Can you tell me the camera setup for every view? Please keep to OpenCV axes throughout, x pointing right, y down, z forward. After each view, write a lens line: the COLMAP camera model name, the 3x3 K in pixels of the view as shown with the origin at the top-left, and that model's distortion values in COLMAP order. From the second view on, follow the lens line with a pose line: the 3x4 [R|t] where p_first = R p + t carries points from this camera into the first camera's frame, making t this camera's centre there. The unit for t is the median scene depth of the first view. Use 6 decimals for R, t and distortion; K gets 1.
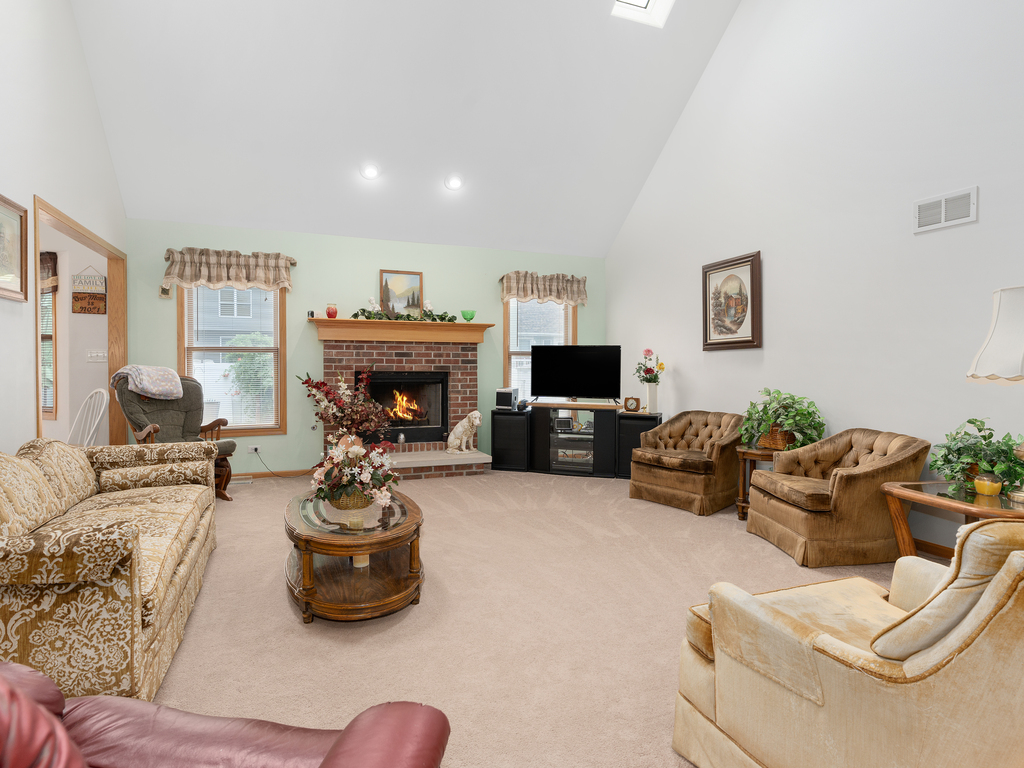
lens RADIAL K [[564.0, 0, 511.4], [0, 564.0, 373.9], [0, 0, 1]] dist [-0.003156, -0.000483]
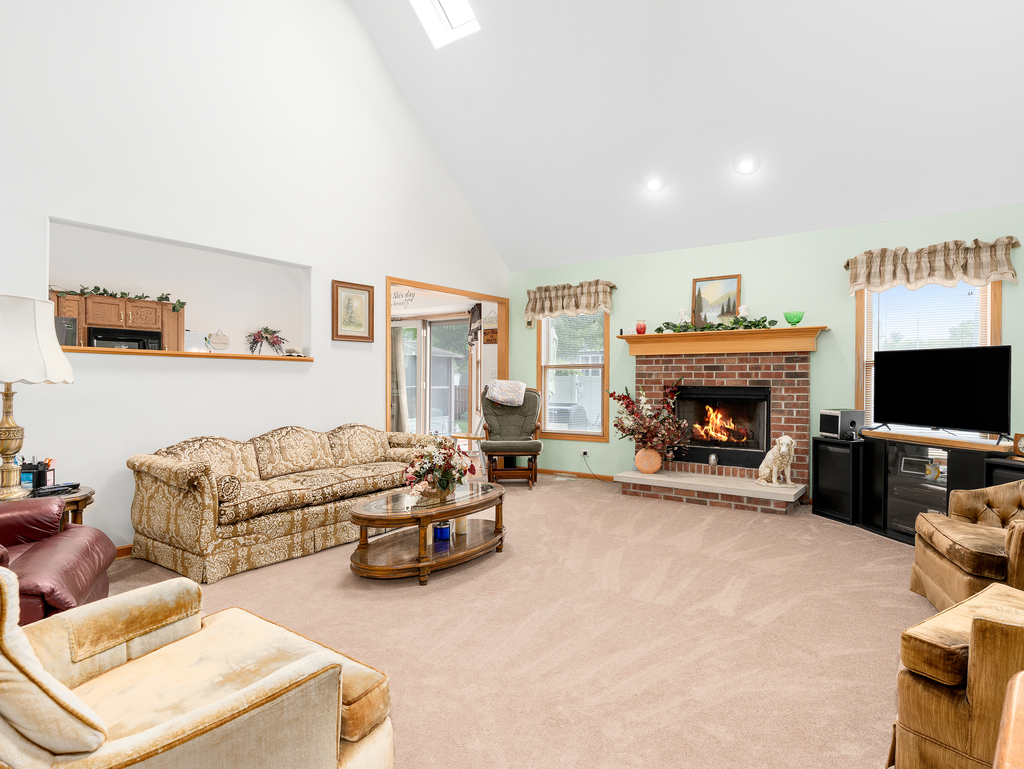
lens RADIAL K [[565.7, 0, 512.0], [0, 565.7, 384.5], [0, 0, 1]] dist [-0.001257, -0.000296]
pose [[0.544033, 0.005461, -0.839046, 0.413758], [-0.010906, 0.999940, -0.000563, -0.003535], [0.838993, 0.009457, 0.544060, 0.233993]]
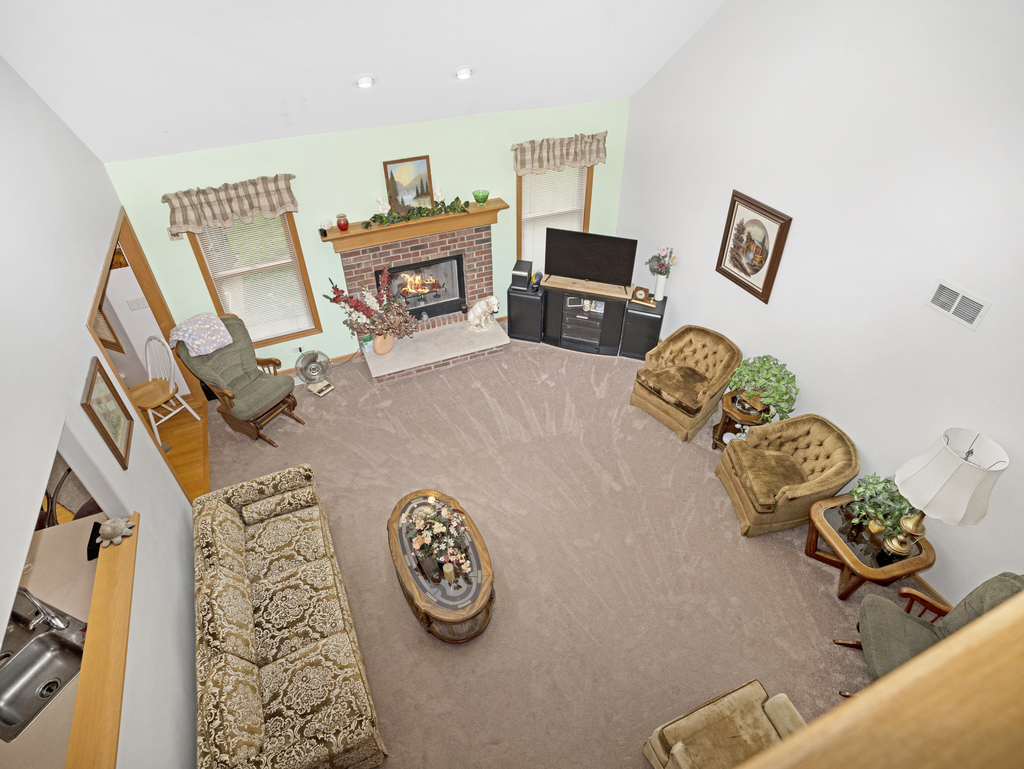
lens RADIAL K [[560.9, 0, 512.0], [0, 560.9, 384.5], [0, 0, 1]] dist [-0.060521, 0.000489]
pose [[0.999361, -0.028158, 0.022017, -0.057399], [0.008225, 0.780604, 0.624972, -0.473899], [-0.034785, -0.624391, 0.780337, 0.078189]]
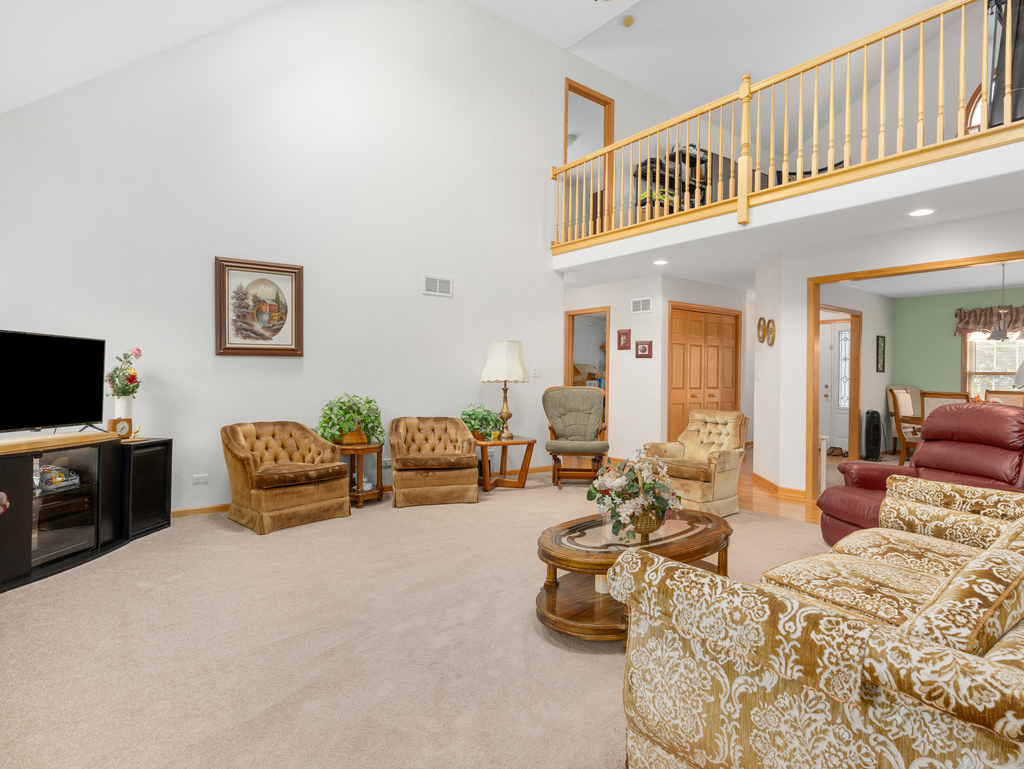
lens RADIAL K [[564.0, 0, 511.4], [0, 564.0, 374.4], [0, 0, 1]] dist [-0.003156, -0.000483]
pose [[-0.287260, 0.007925, 0.957820, -0.559124], [0.009527, 0.999940, -0.005416, -0.002517], [-0.957805, 0.007569, -0.287319, 0.746370]]
